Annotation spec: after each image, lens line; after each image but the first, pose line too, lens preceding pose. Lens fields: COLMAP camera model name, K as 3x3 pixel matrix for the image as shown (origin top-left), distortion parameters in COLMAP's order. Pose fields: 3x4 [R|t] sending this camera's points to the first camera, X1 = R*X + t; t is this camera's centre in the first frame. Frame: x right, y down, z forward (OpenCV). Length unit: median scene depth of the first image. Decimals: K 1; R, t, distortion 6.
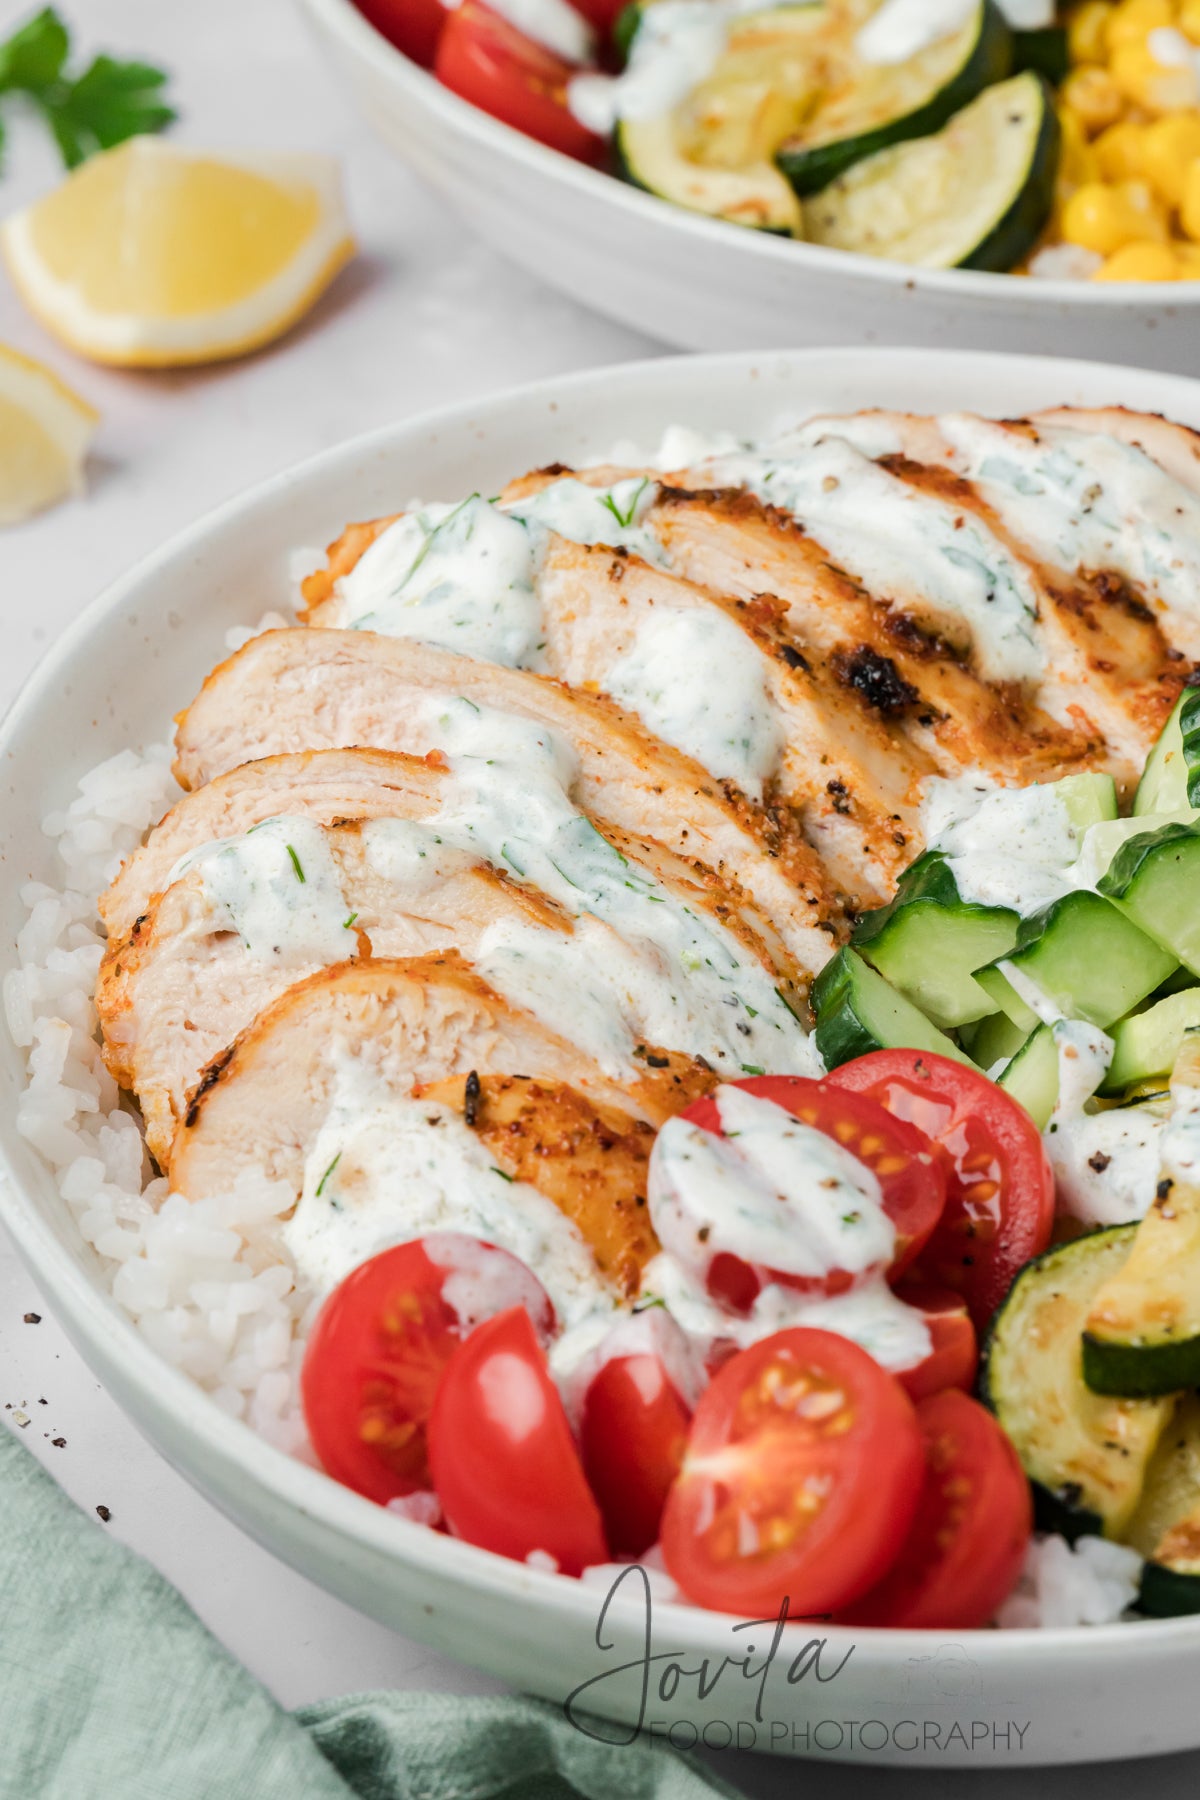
lens RADIAL K [[7181.2, 0, 606.0], [0, 7181.2, 898.9], [0, 0, 1]] dist [0.062374, -0.706961]
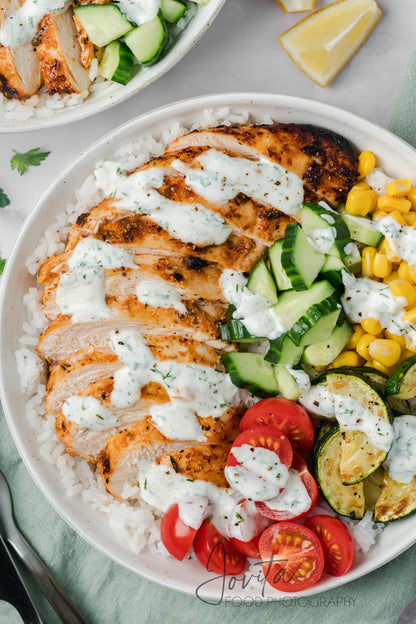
lens RADIAL K [[2489.5, 0, 210.1], [0, 2489.5, 311.6], [0, 0, 1]] dist [0.062374, -0.706961]
pose [[0.908235, -0.416582, -0.039614, 0.089911], [0.294546, 0.569173, 0.767649, -1.073447], [-0.297241, -0.708874, 0.639645, 0.148087]]
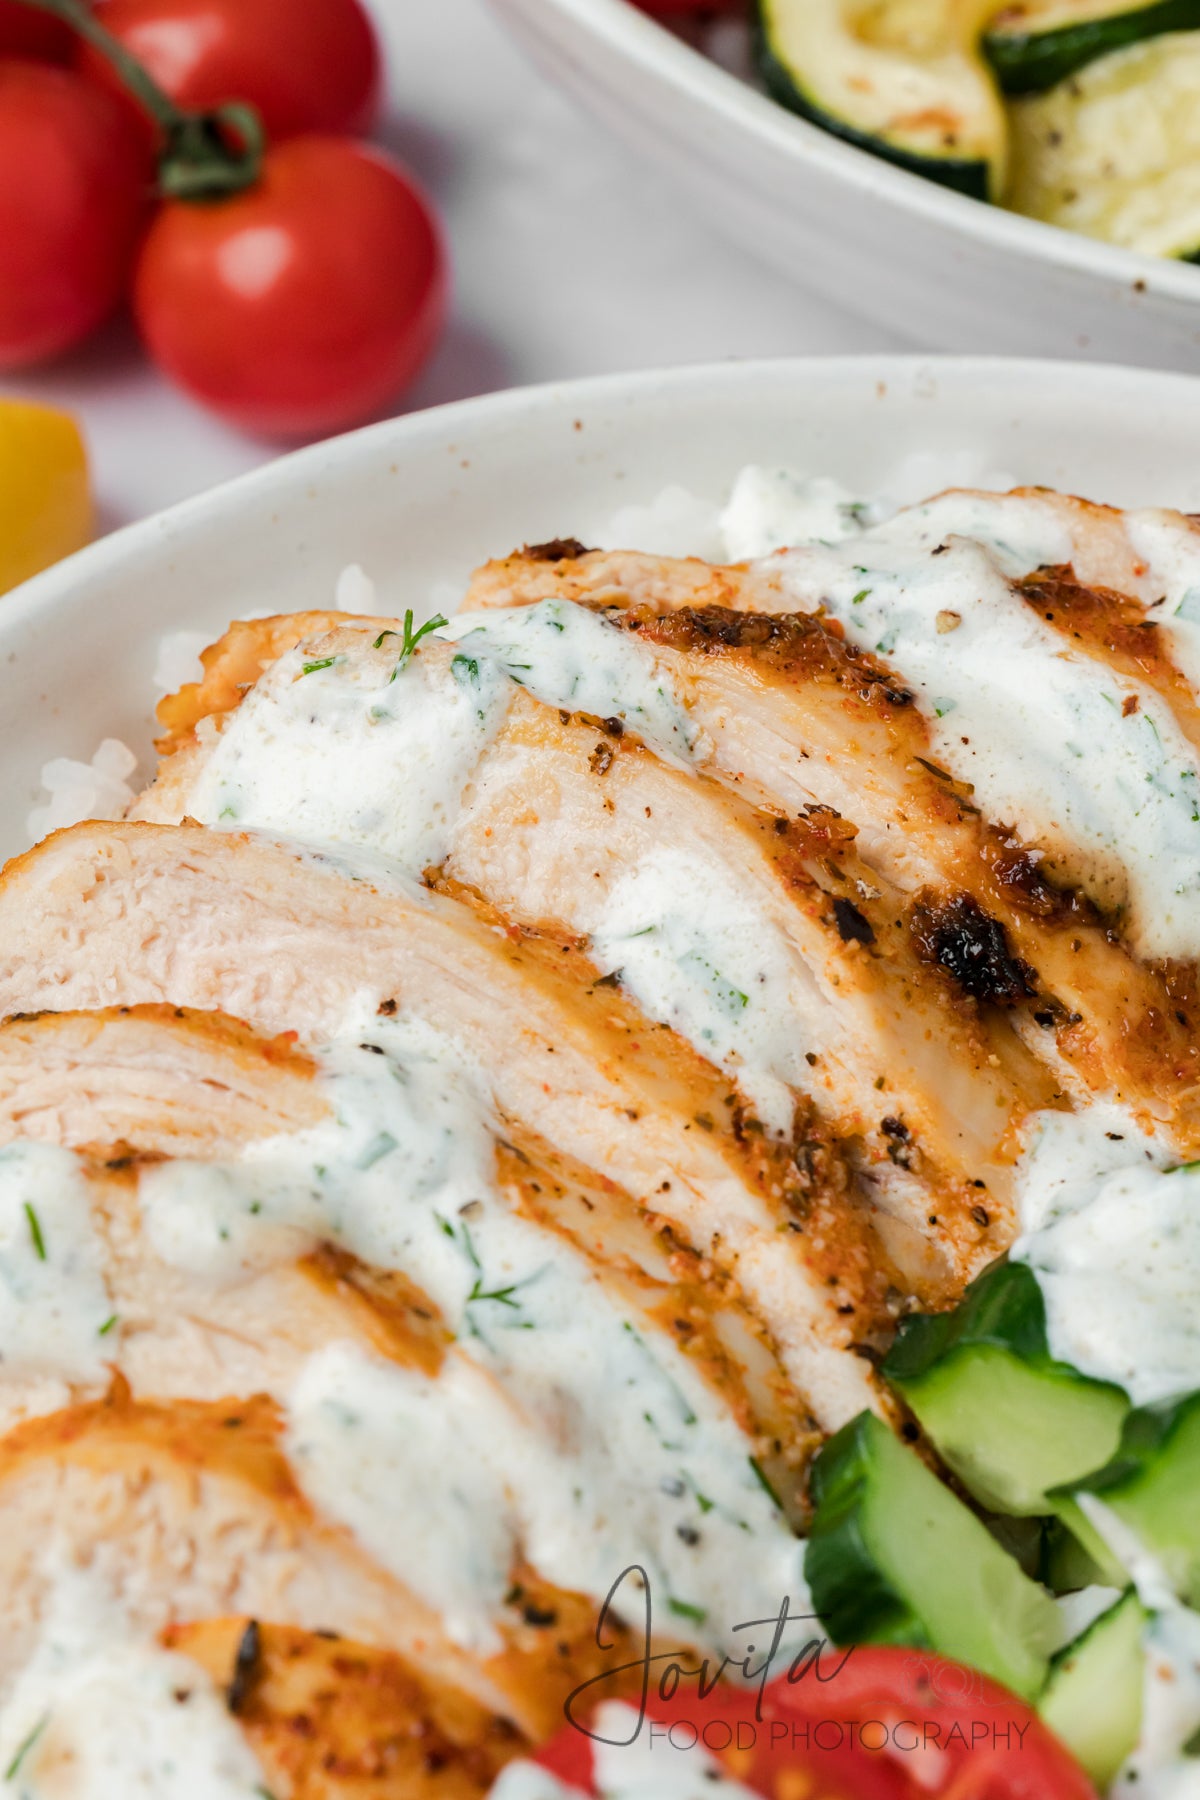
lens RADIAL K [[7399.3, 0, 598.8], [0, 7399.3, 898.0], [0, 0, 1]] dist [0.076945, -7.910459]
pose [[0.992885, 0.089706, -0.078312, 0.059083], [-0.078065, 0.986956, 0.140799, -0.136320], [0.089921, -0.133684, 0.986936, 0.334569]]
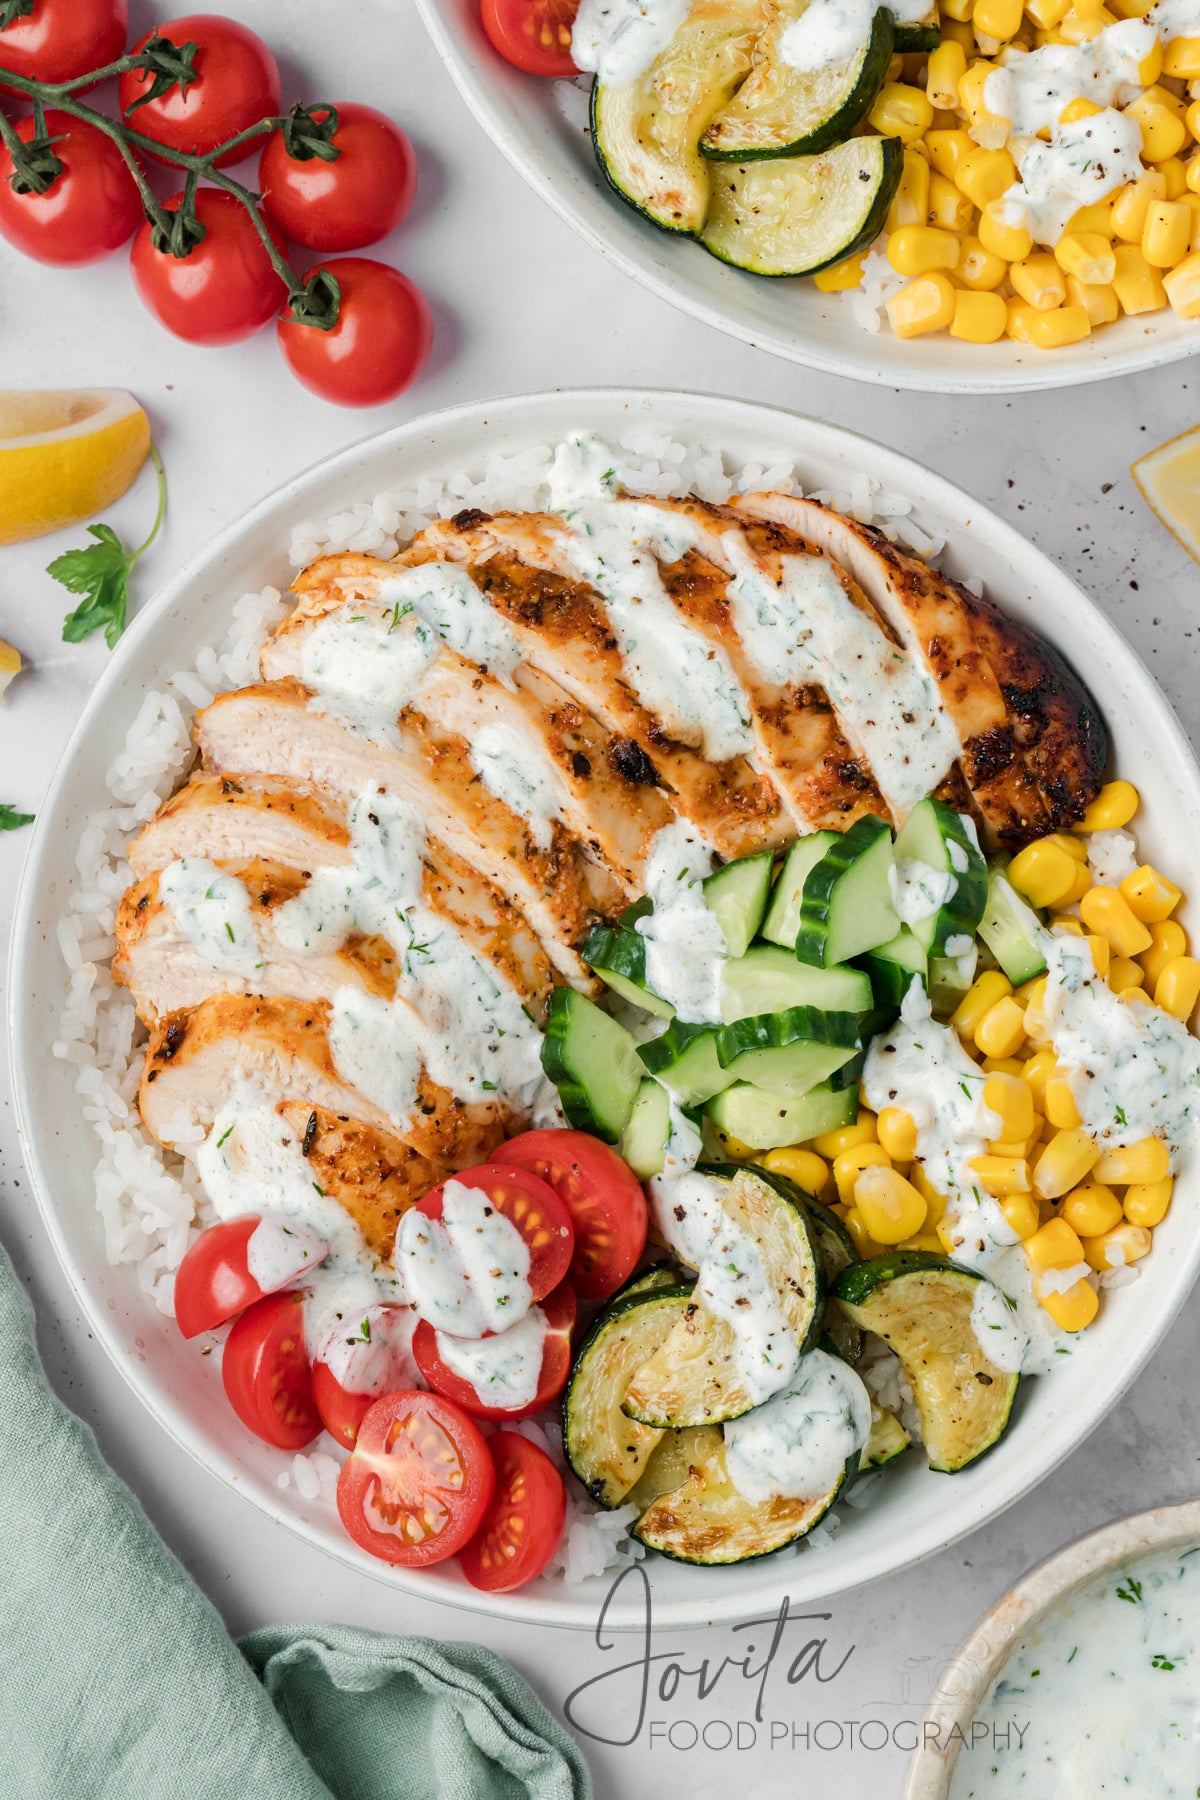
lens RADIAL K [[7181.2, 0, 606.0], [0, 7181.2, 898.9], [0, 0, 1]] dist [0.062374, -0.706961]
pose [[0.983715, 0.177371, -0.029062, 0.085934], [-0.101274, 0.680573, 0.725647, -1.198923], [0.148487, -0.710887, 0.687453, -0.096952]]
